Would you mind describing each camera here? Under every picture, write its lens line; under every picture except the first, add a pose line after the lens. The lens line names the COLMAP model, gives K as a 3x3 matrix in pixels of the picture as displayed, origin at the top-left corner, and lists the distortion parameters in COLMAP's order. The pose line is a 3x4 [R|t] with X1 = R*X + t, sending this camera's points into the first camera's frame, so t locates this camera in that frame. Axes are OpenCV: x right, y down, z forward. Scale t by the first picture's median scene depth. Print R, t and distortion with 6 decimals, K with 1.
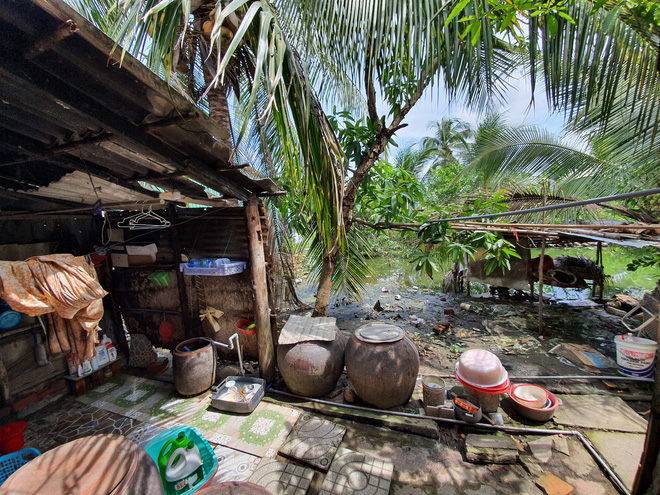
lens RADIAL K [[265.3, 0, 330.1], [0, 265.3, 246.6], [0, 0, 1]] dist [-0.000195, -0.000003]
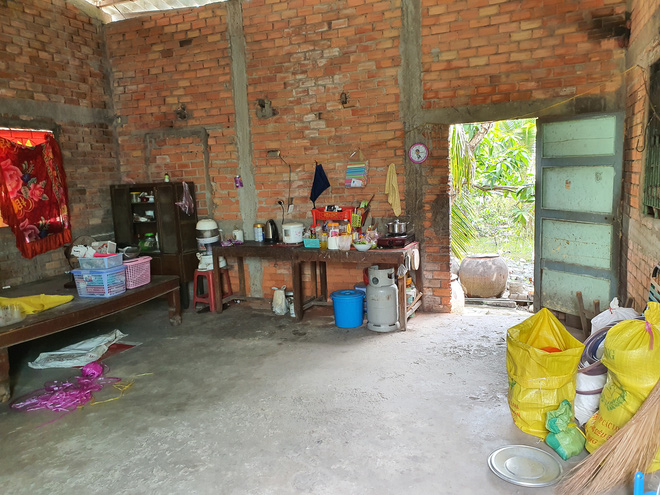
lens RADIAL K [[501.0, 0, 330.0], [0, 501.0, 248.5], [0, 0, 1]] dist [0.004650, 0.000497]
pose [[0.993027, 0.043156, -0.109706, -0.255579], [-0.039926, 0.998707, 0.031472, 0.154250], [0.110922, -0.026872, 0.993466, -1.351610]]
